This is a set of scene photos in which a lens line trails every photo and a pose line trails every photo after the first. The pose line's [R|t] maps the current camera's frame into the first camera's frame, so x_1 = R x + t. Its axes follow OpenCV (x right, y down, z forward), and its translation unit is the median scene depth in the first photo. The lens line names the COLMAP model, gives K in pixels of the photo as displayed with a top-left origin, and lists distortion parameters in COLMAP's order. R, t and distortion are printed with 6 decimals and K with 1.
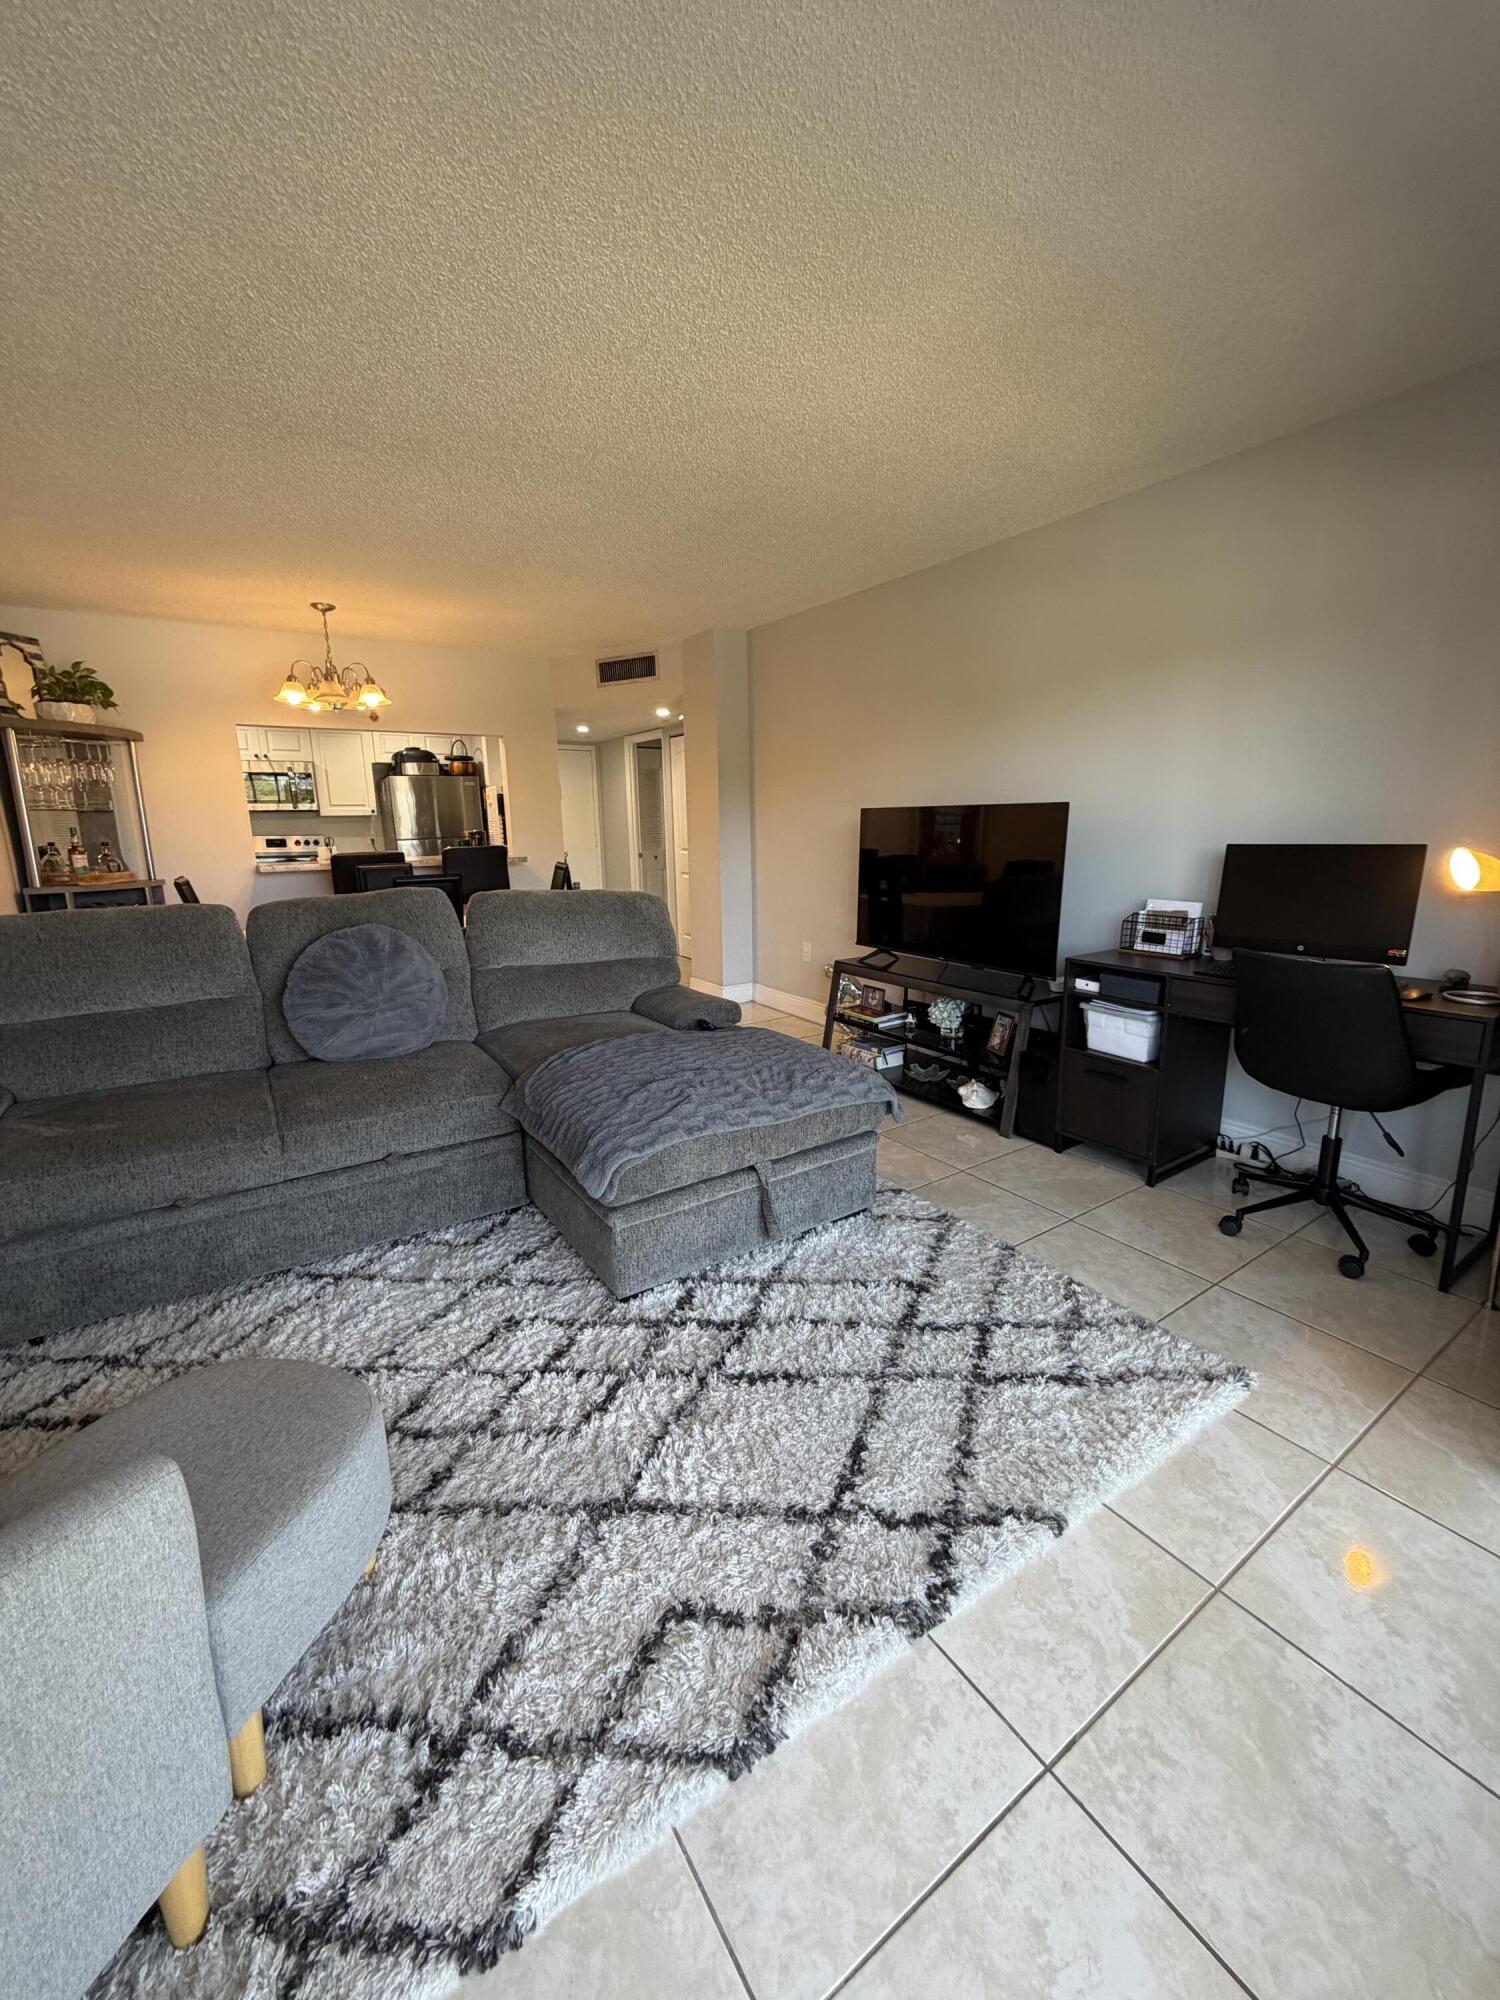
lens RADIAL K [[796.2, 0, 755.0], [0, 796.2, 991.4], [0, 0, 1]] dist [0.000567, 0.000025]
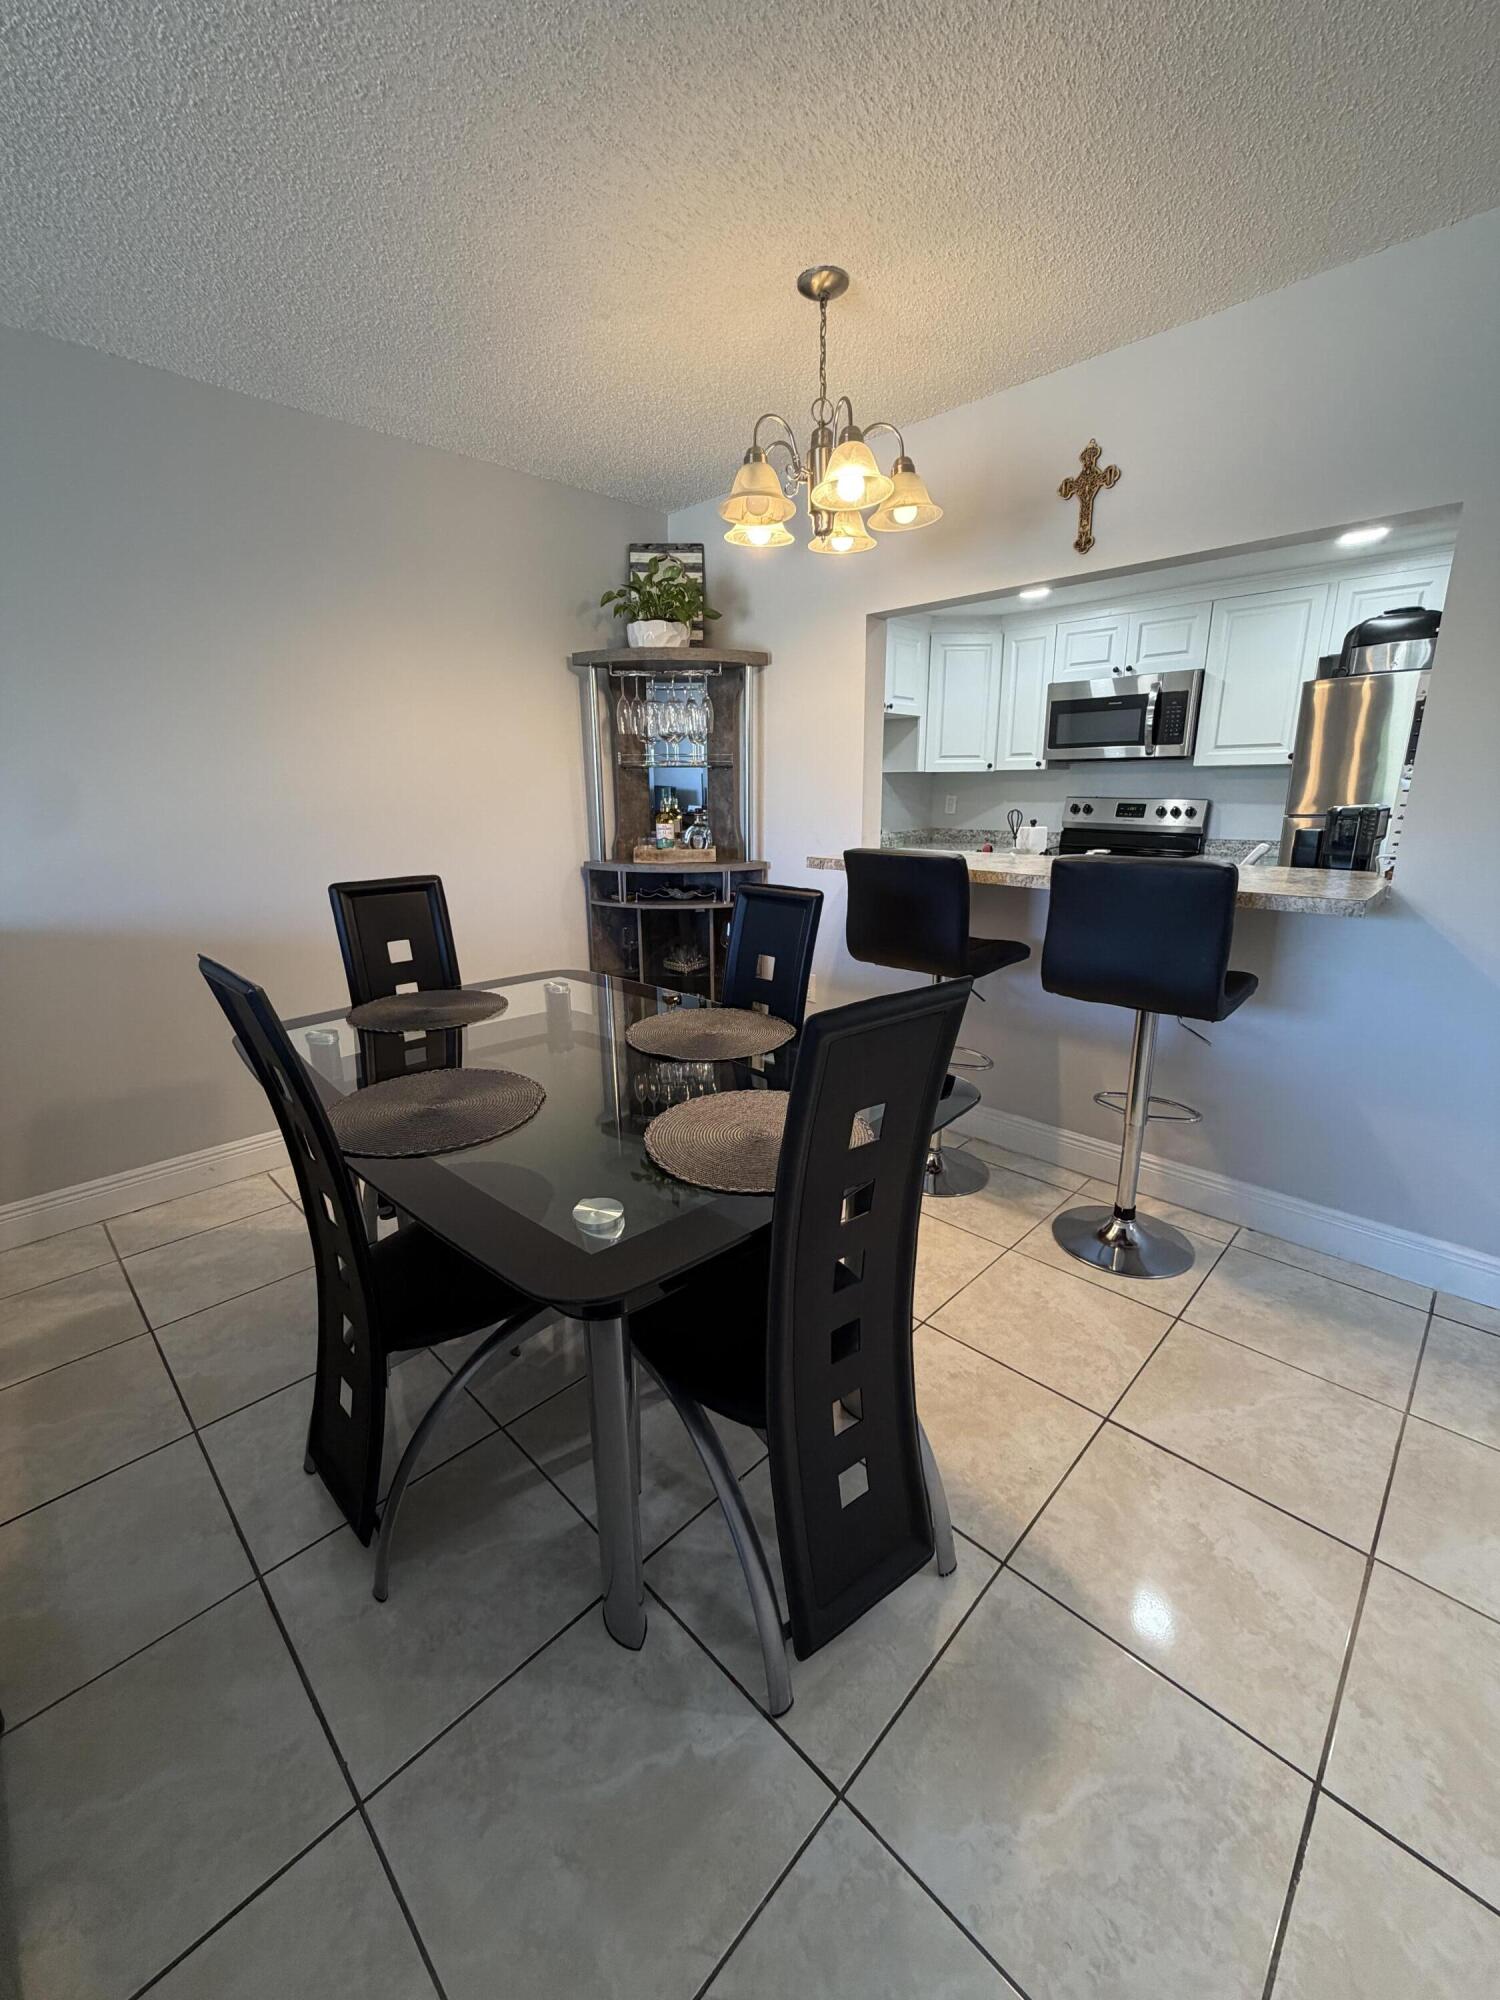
lens RADIAL K [[796.2, 0, 751.5], [0, 796.2, 990.0], [0, 0, 1]] dist [0.000567, 0.000025]
pose [[0.202445, 0.259856, -0.944188, -0.108120], [-0.198679, 0.955000, 0.220233, -0.495406], [0.958928, 0.143005, 0.244963, 2.201069]]
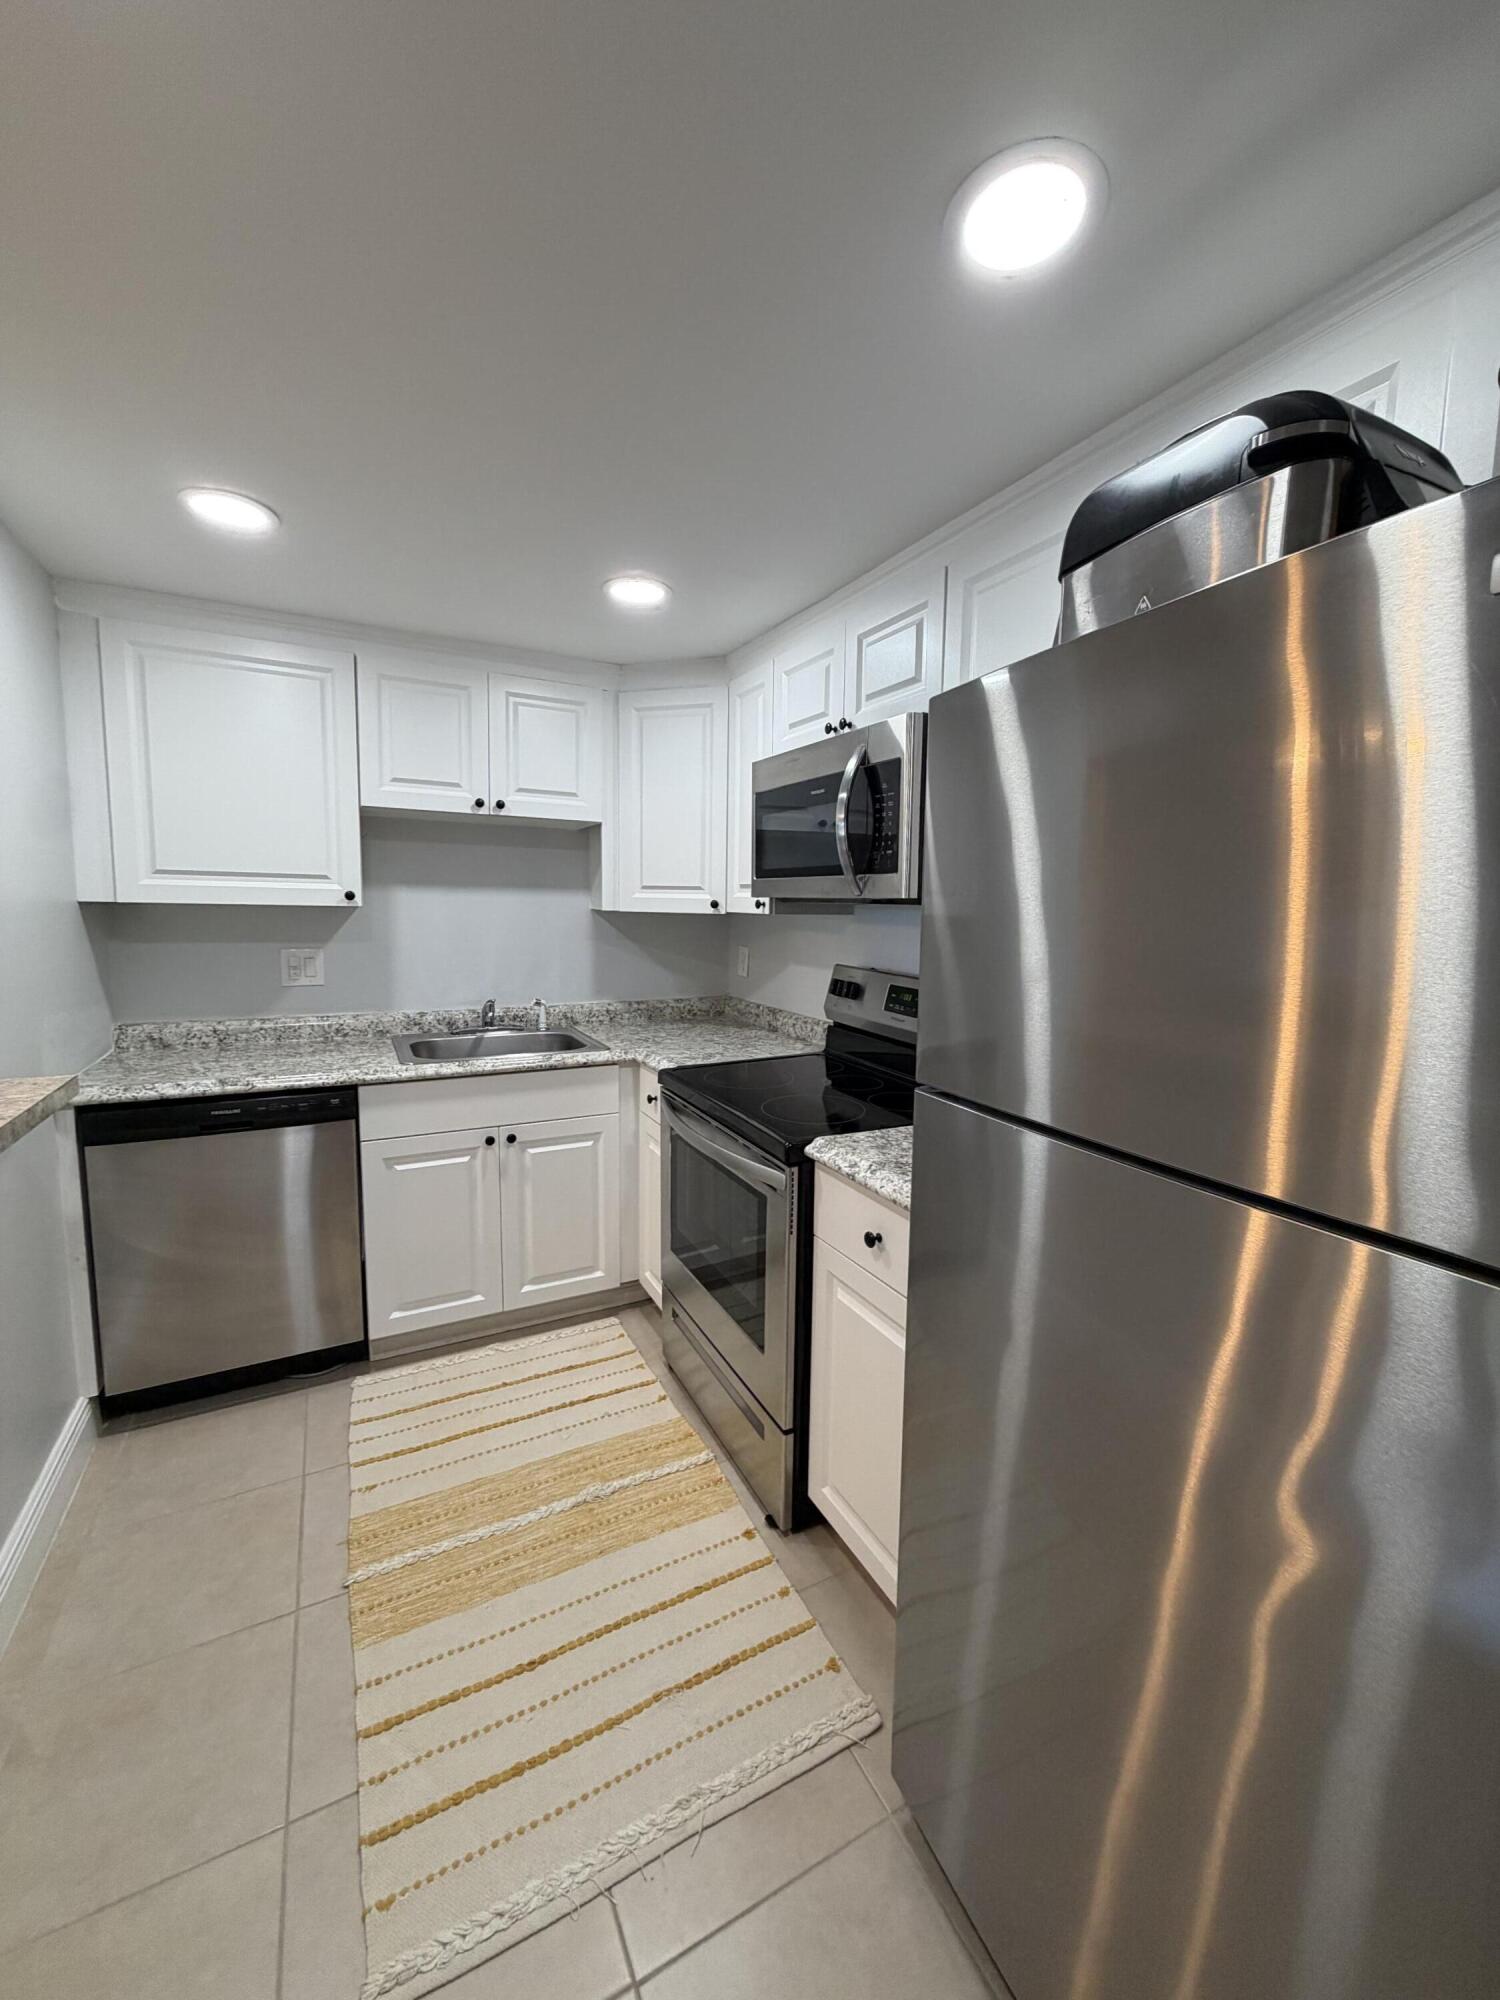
lens RADIAL K [[796.2, 0, 752.2], [0, 796.2, 995.0], [0, 0, 1]] dist [0.000567, 0.000025]
pose [[-0.112817, 0.129839, -0.985096, -1.081671], [-0.224600, 0.962432, 0.152574, -0.852074], [0.967898, 0.238465, -0.079417, 3.684655]]
